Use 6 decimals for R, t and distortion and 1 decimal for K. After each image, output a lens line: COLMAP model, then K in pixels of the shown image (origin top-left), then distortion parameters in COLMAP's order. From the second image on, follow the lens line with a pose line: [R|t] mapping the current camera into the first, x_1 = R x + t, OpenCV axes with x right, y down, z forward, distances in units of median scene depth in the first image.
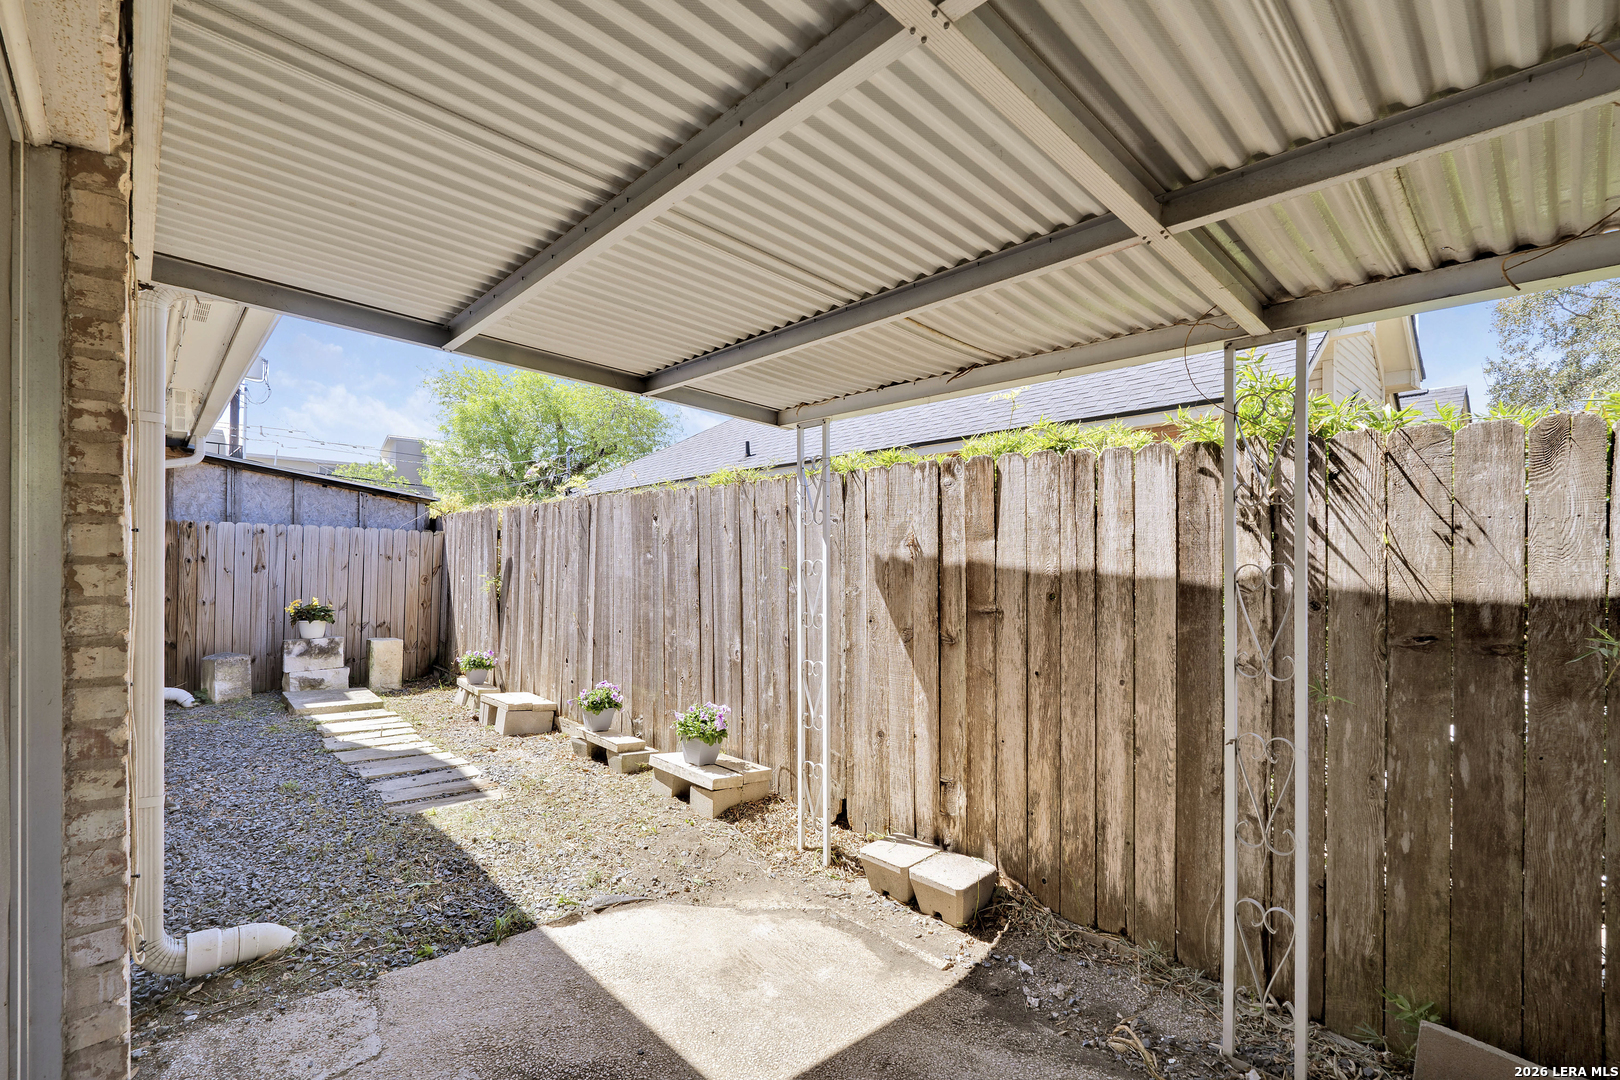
lens RADIAL K [[713.2, 0, 814.3], [0, 713.2, 564.7], [0, 0, 1]] dist [0.000526, 0.000340]
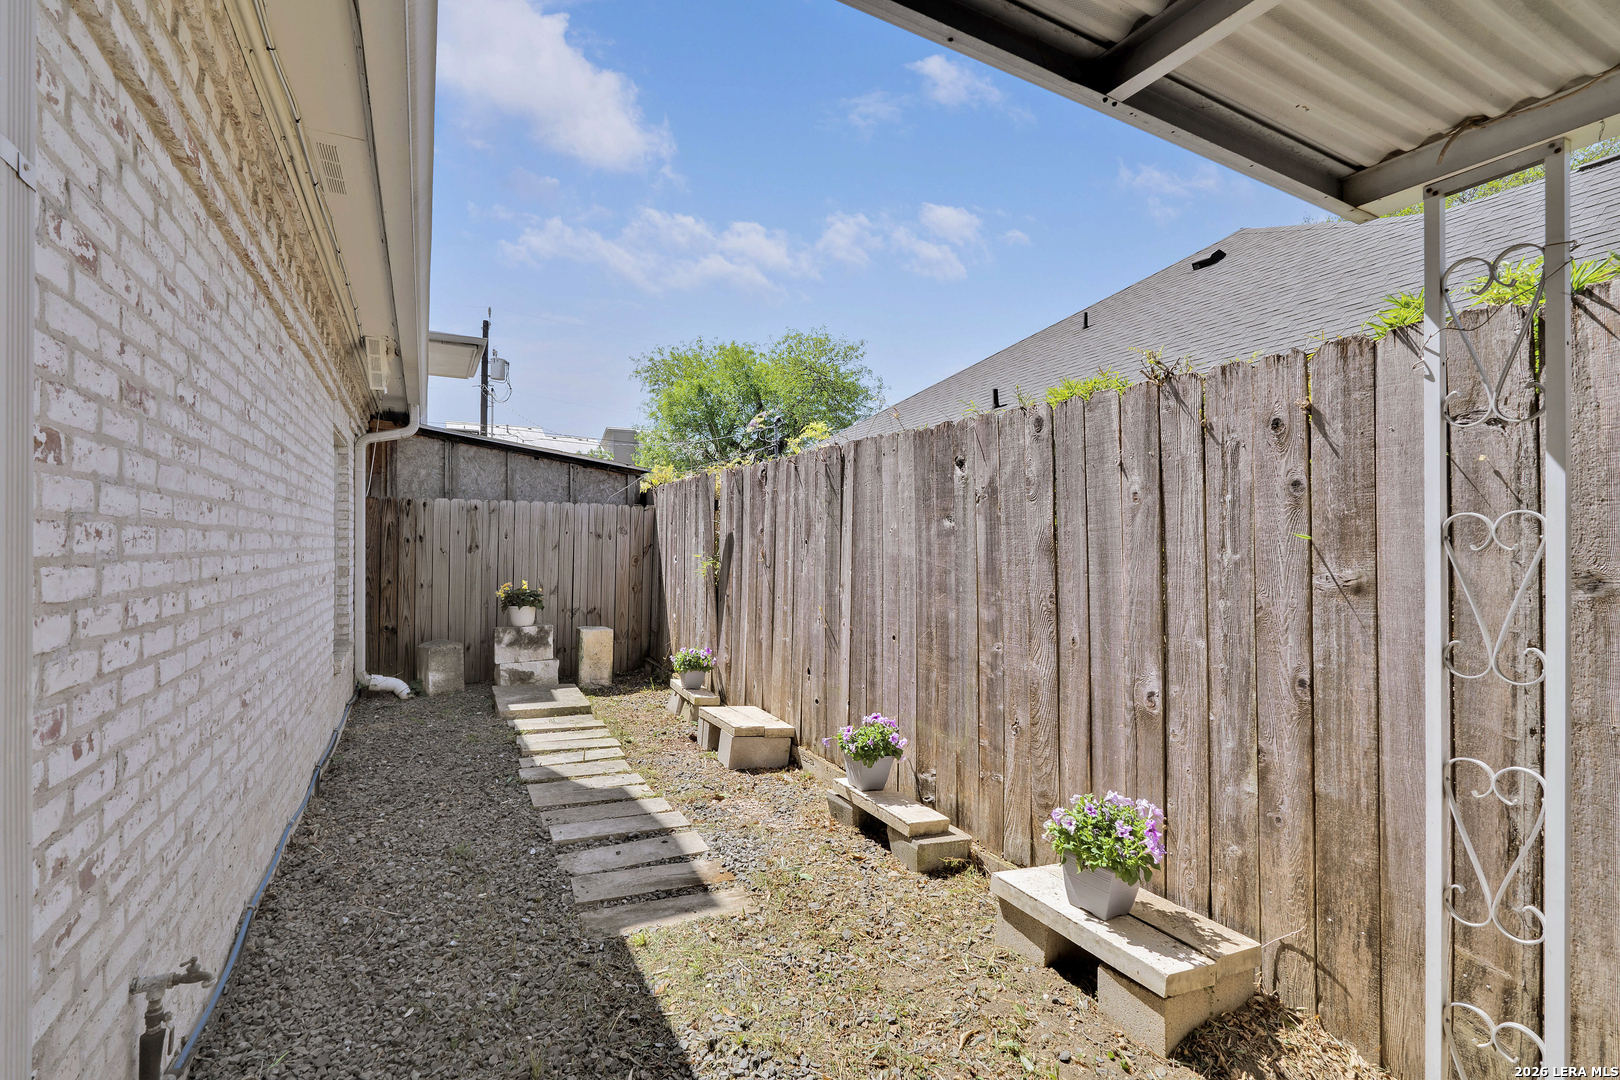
lens RADIAL K [[713.2, 0, 809.2], [0, 713.2, 534.6], [0, 0, 1]] dist [0.000526, 0.000340]
pose [[0.965104, -0.010298, -0.261663, -0.162820], [0.006523, 0.999862, -0.015294, 0.006020], [0.261784, 0.013053, 0.965038, 0.310017]]
